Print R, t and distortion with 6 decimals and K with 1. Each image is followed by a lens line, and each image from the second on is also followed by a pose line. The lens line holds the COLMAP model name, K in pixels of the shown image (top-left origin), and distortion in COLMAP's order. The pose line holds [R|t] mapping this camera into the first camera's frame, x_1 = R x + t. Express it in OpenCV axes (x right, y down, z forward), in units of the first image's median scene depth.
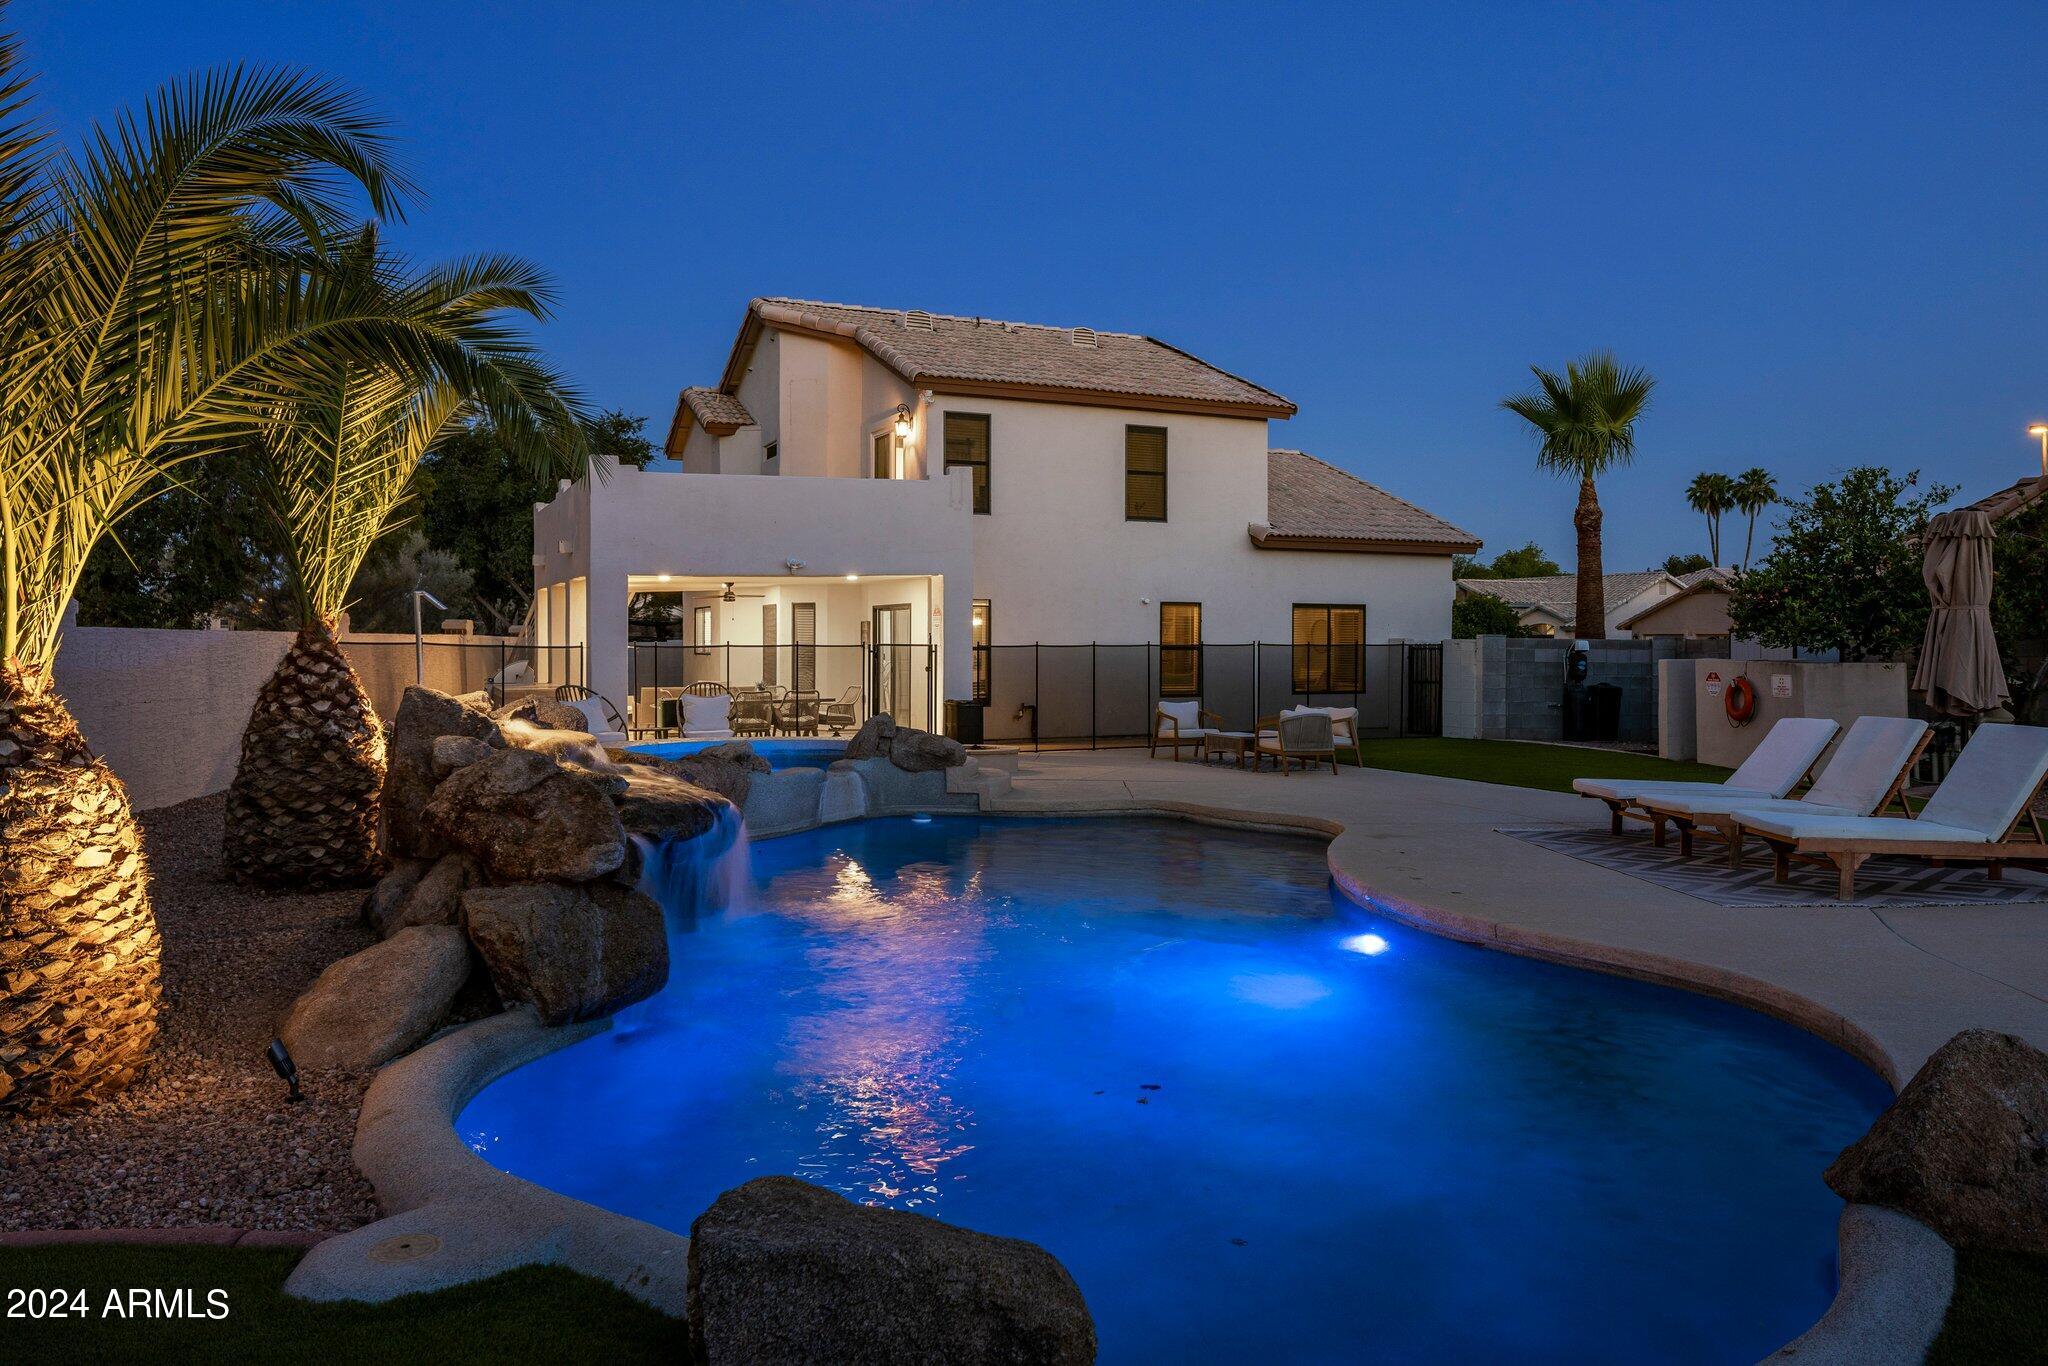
lens RADIAL K [[1367.3, 0, 1017.4], [0, 1367.3, 656.8], [0, 0, 1]] dist [-0.006010, -0.001211]
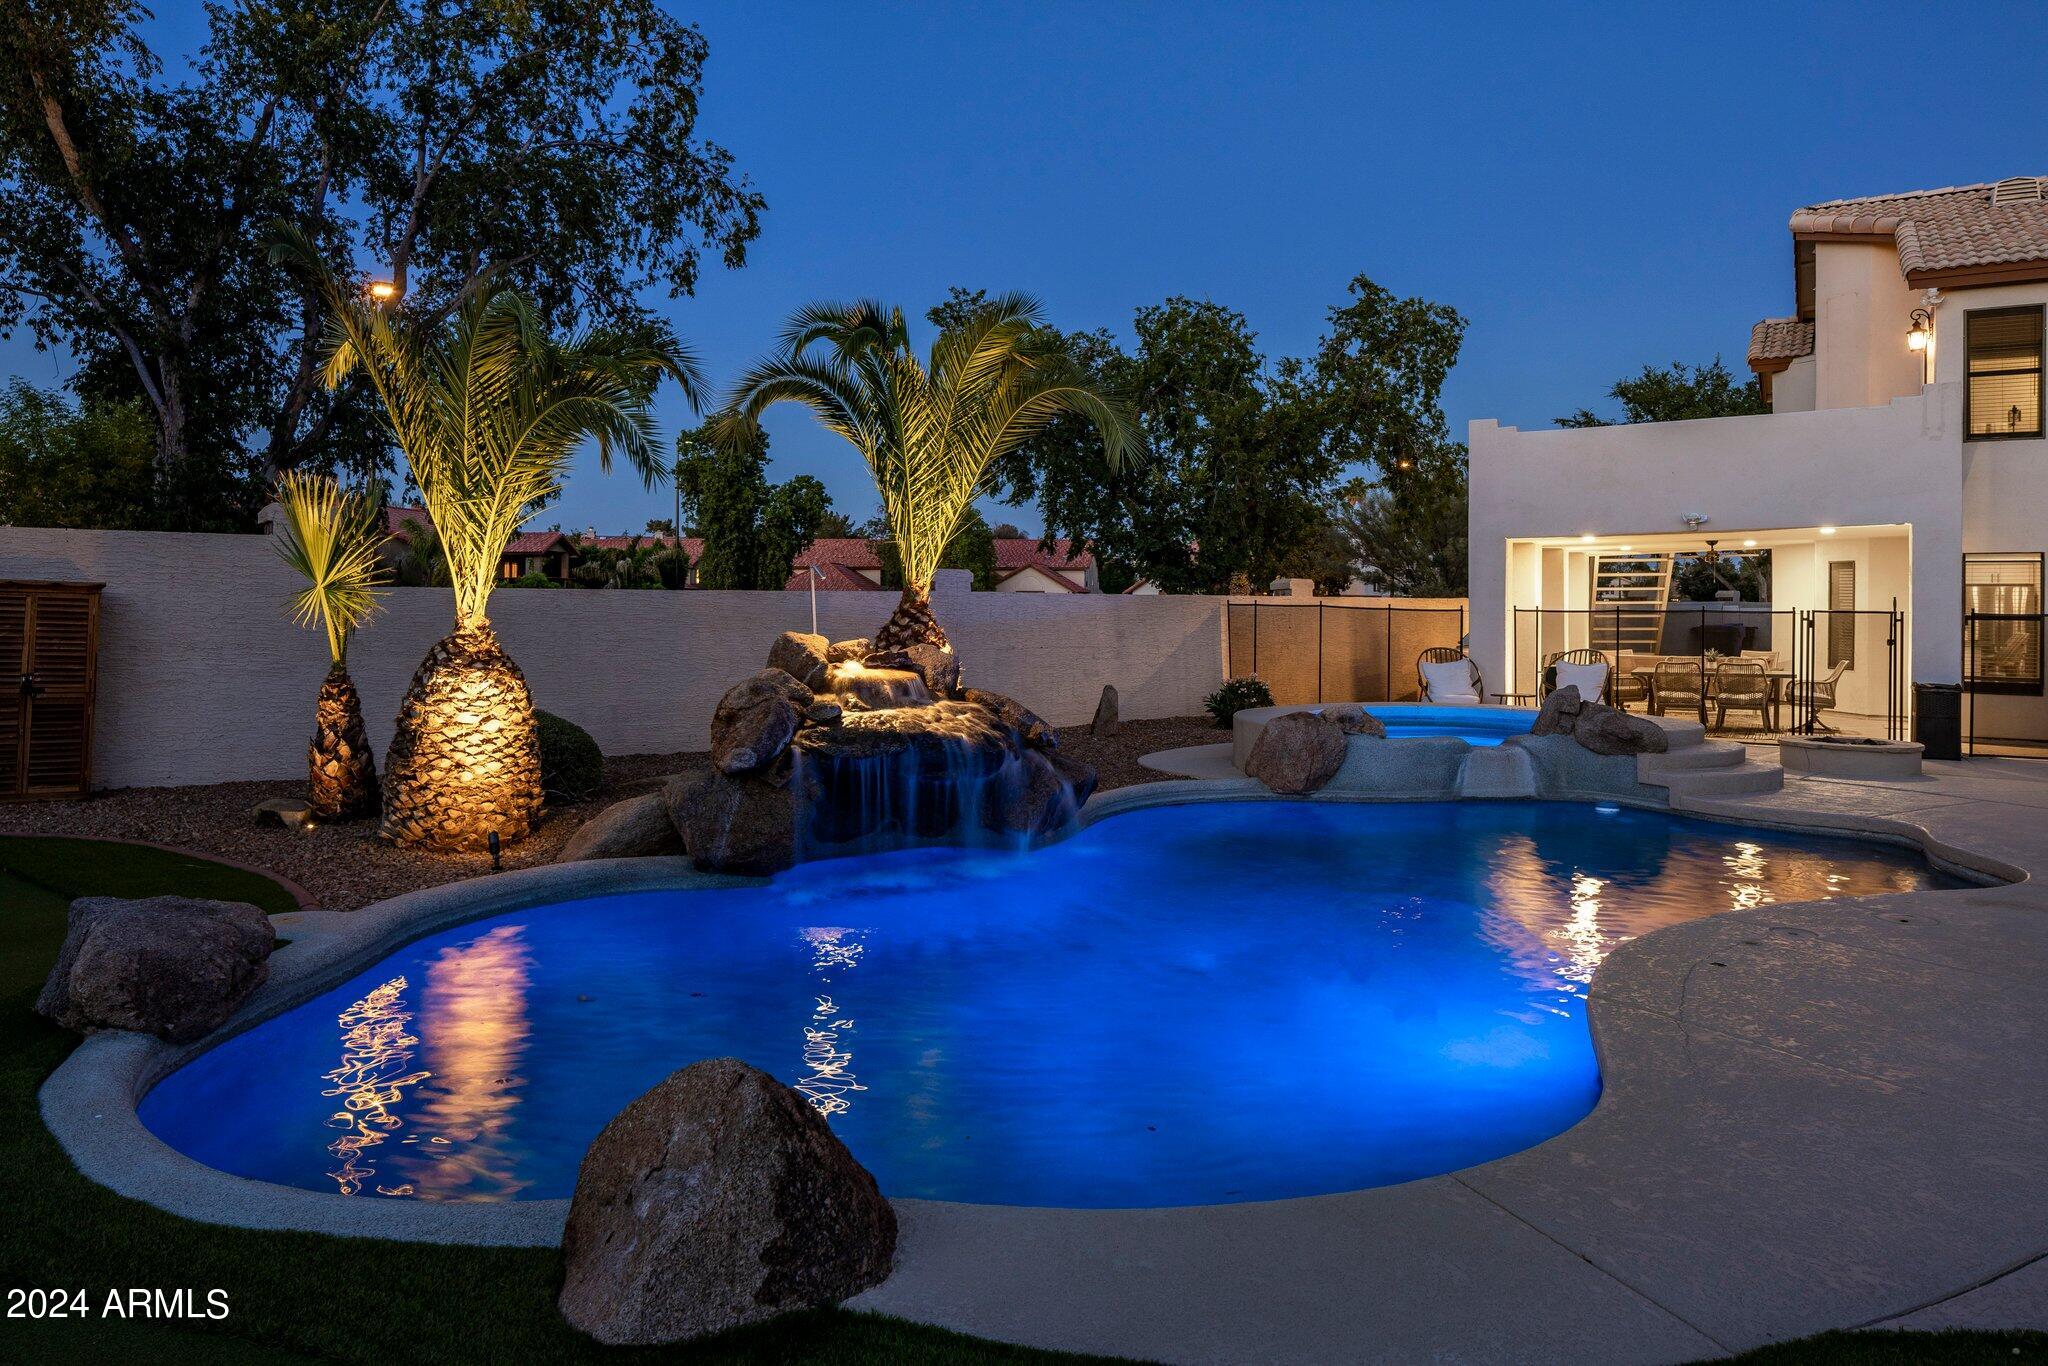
lens RADIAL K [[1370.0, 0, 1024.8], [0, 1370.0, 588.1], [0, 0, 1]] dist [-0.007982, -0.000017]
pose [[0.575090, -0.006865, -0.818062, 0.678561], [-0.014022, 0.999735, -0.018248, -0.001886], [0.817970, 0.021965, 0.574841, 0.301017]]
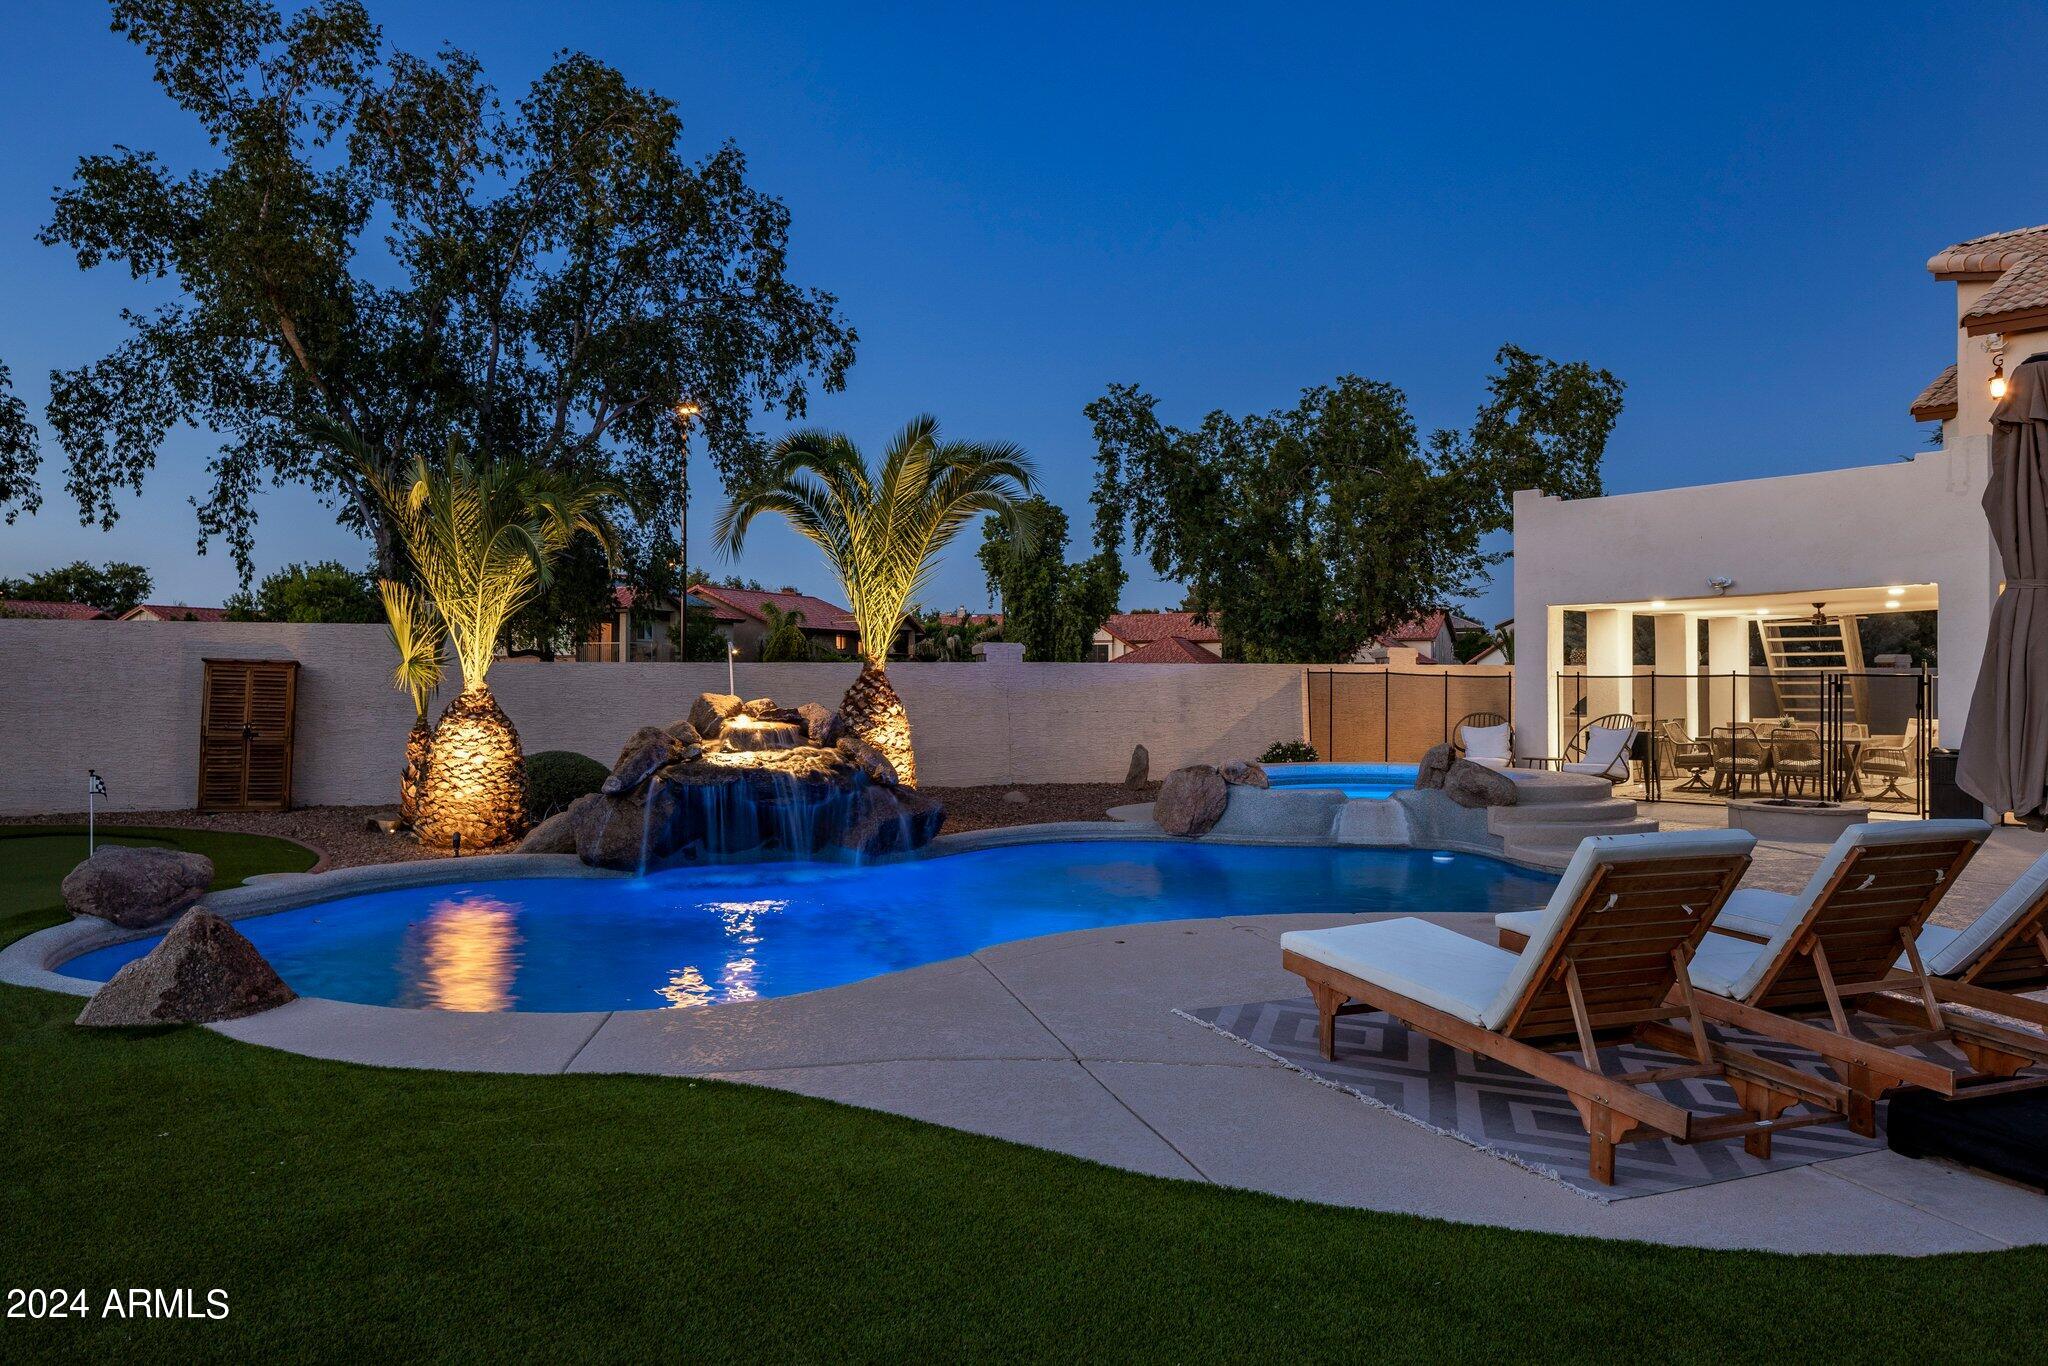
lens RADIAL K [[1367.3, 0, 1017.4], [0, 1367.3, 656.8], [0, 0, 1]] dist [-0.006010, -0.001211]
pose [[0.321649, -0.013871, -0.946757, 1.140883], [-0.010173, 0.999784, -0.018104, 0.000272], [0.946804, 0.015455, 0.321438, 0.631596]]
